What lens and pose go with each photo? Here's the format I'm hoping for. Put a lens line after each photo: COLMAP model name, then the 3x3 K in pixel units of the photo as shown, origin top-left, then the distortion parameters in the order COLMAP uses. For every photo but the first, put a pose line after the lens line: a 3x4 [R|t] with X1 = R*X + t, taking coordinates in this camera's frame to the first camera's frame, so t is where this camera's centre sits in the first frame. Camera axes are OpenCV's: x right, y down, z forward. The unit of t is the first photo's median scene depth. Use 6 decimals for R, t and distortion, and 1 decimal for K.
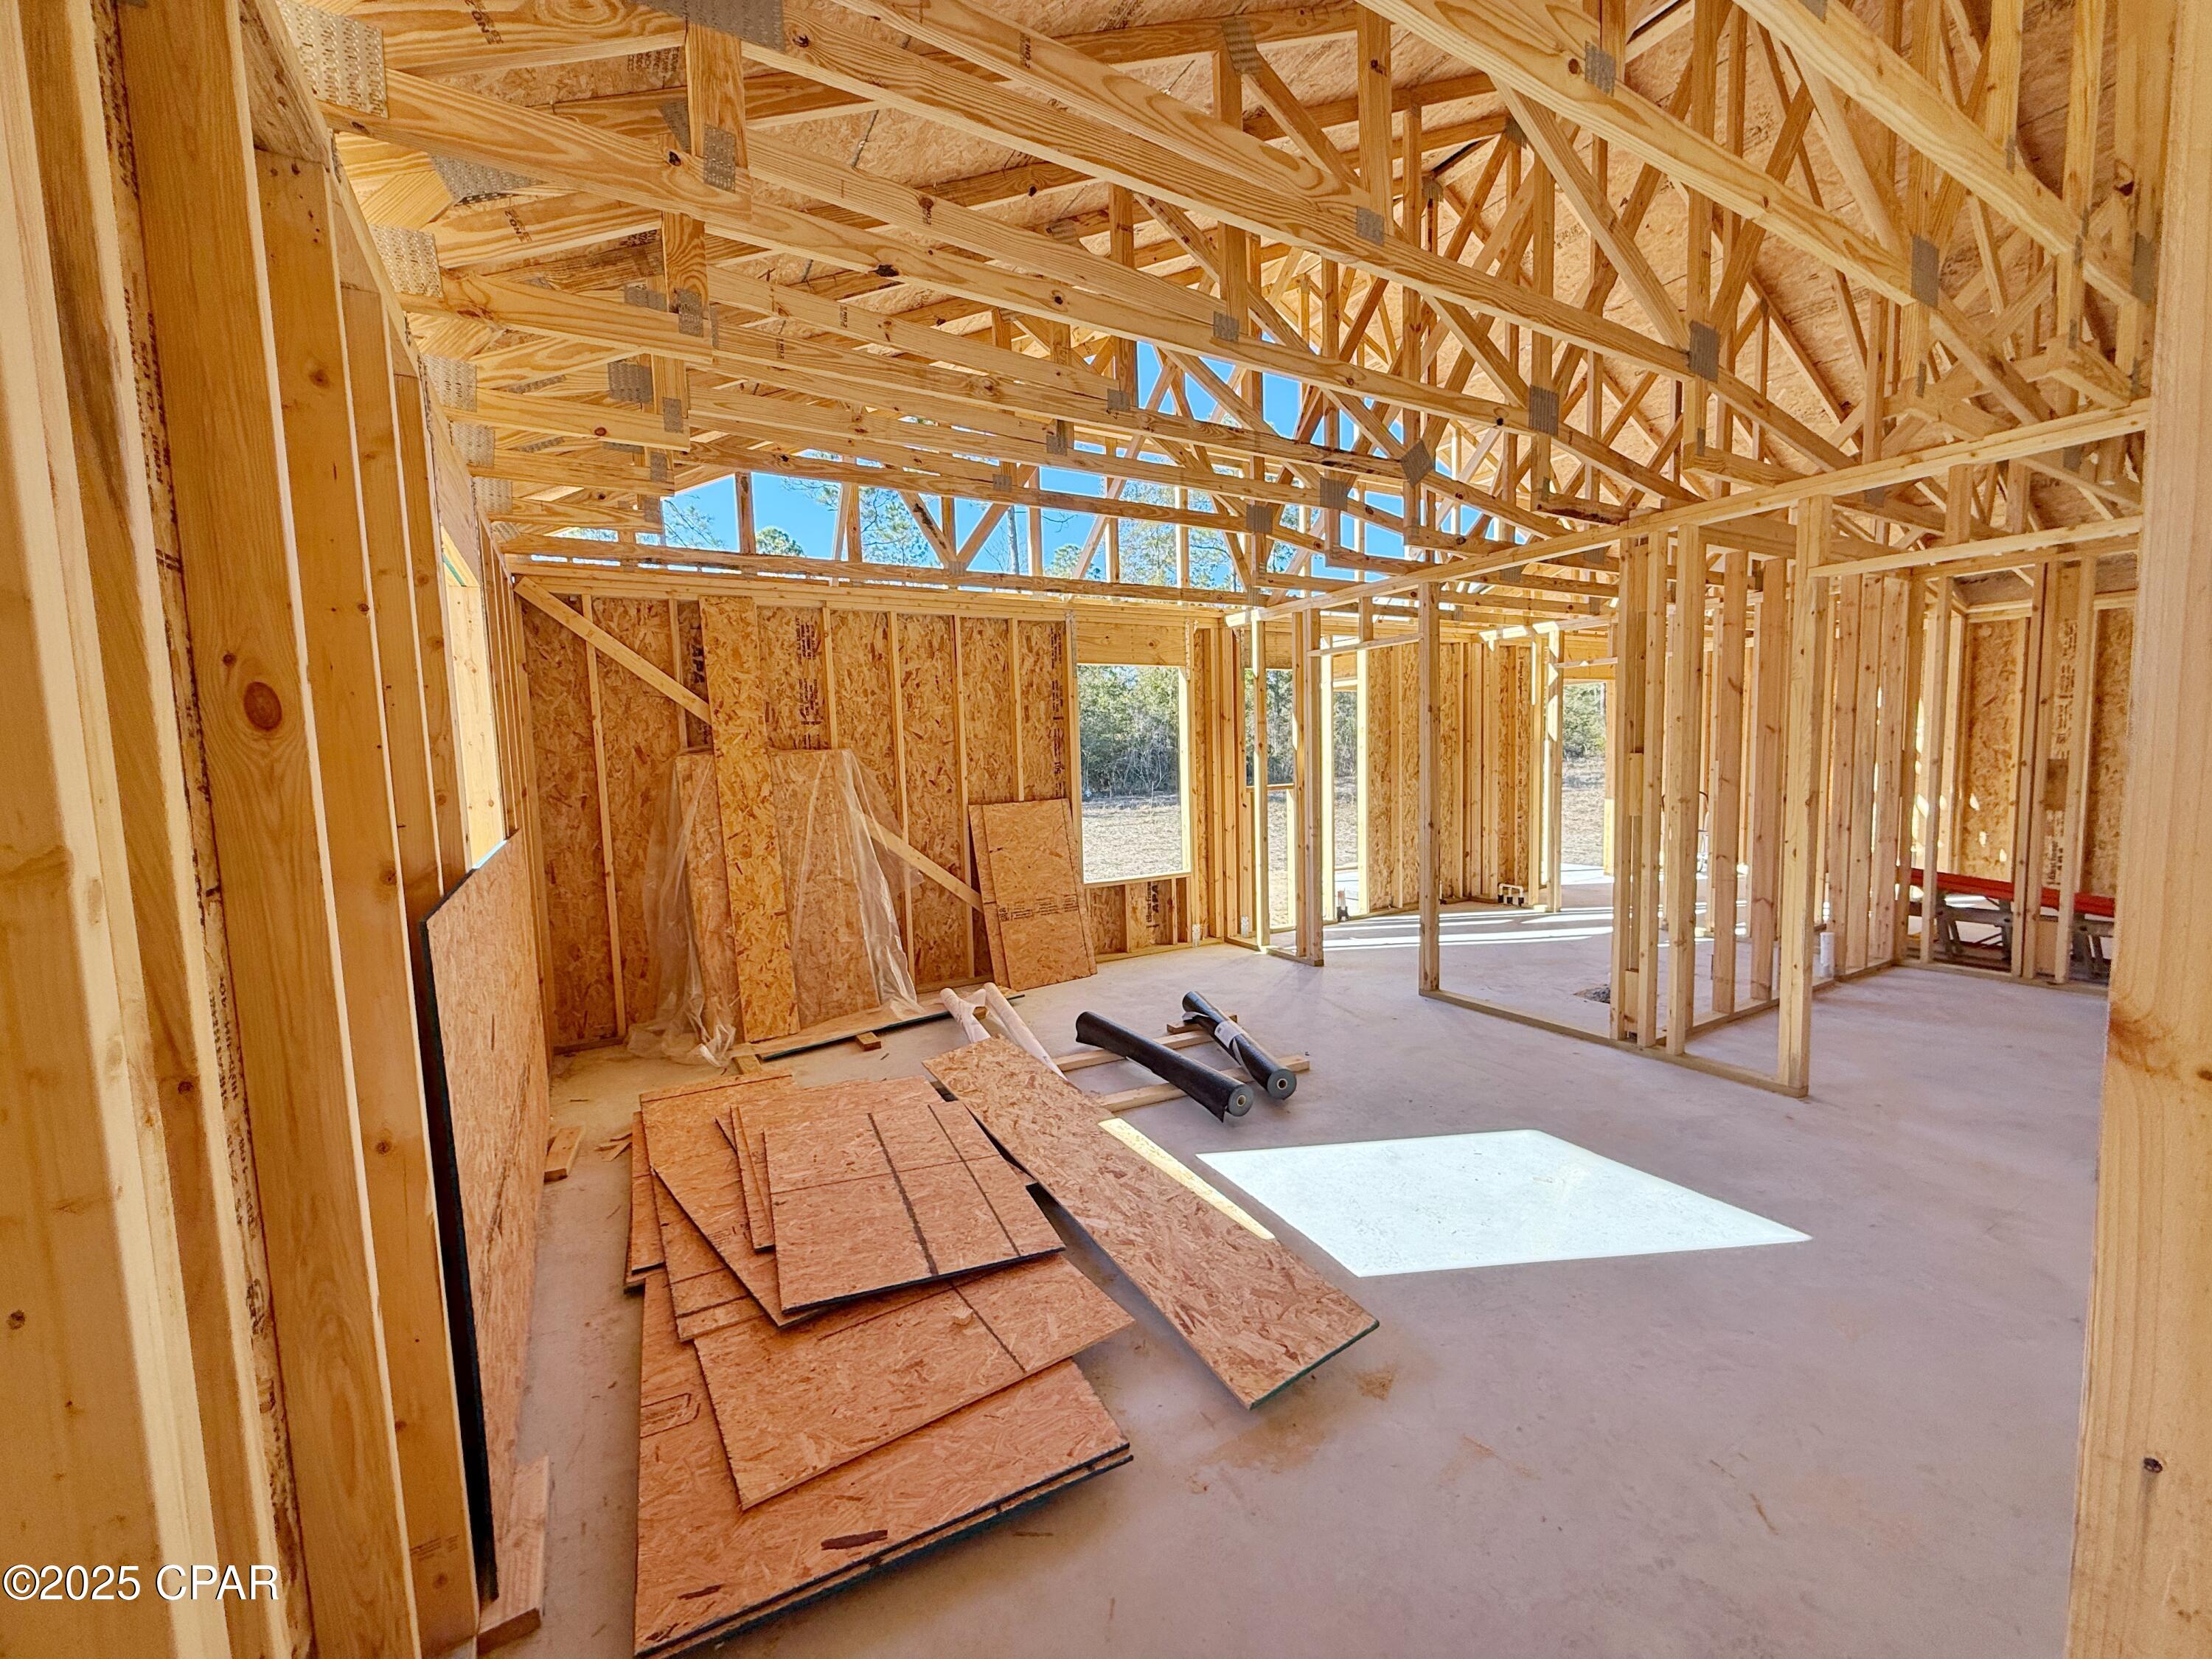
lens RADIAL K [[879.8, 0, 1107.9], [0, 879.8, 828.9], [0, 0, 1]] dist [0.007482, -0.001854]
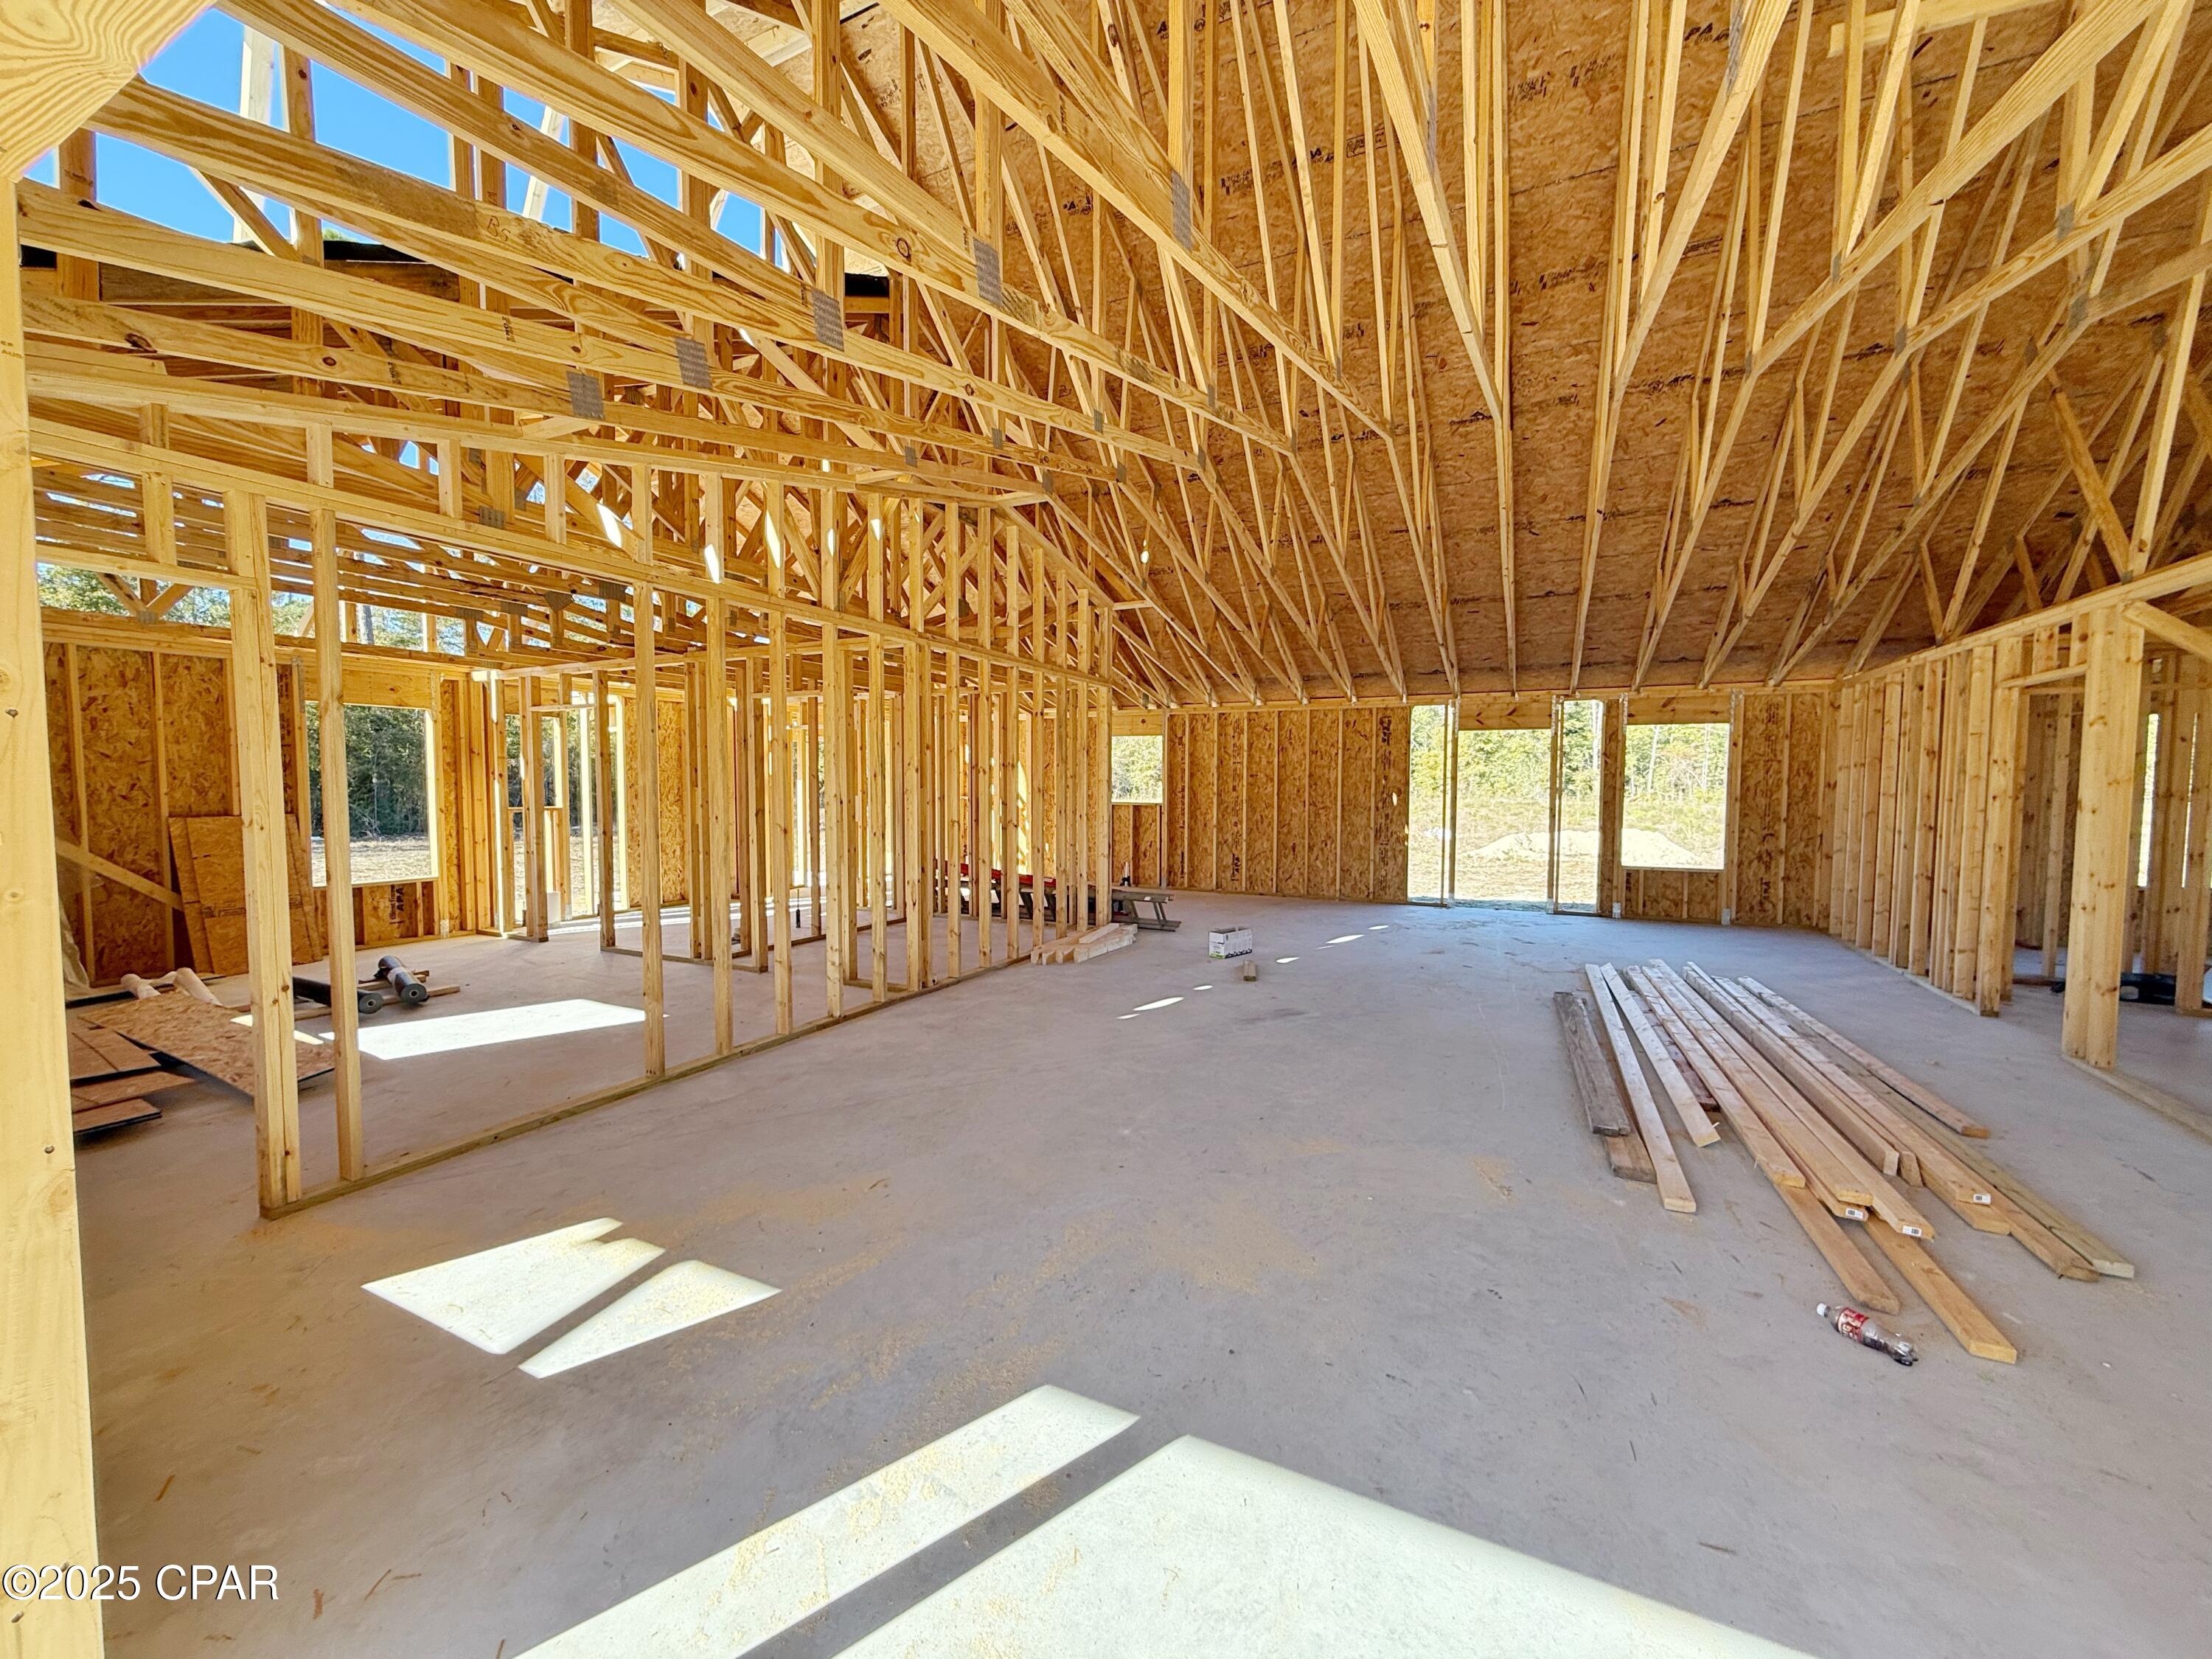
lens RADIAL K [[879.8, 0, 1103.8], [0, 879.8, 827.5], [0, 0, 1]] dist [0.007482, -0.001854]
pose [[0.841427, 0.004849, 0.540350, 0.237788], [0.019675, 0.999022, -0.039603, 0.054227], [-0.540013, 0.043954, 0.840508, -0.607450]]
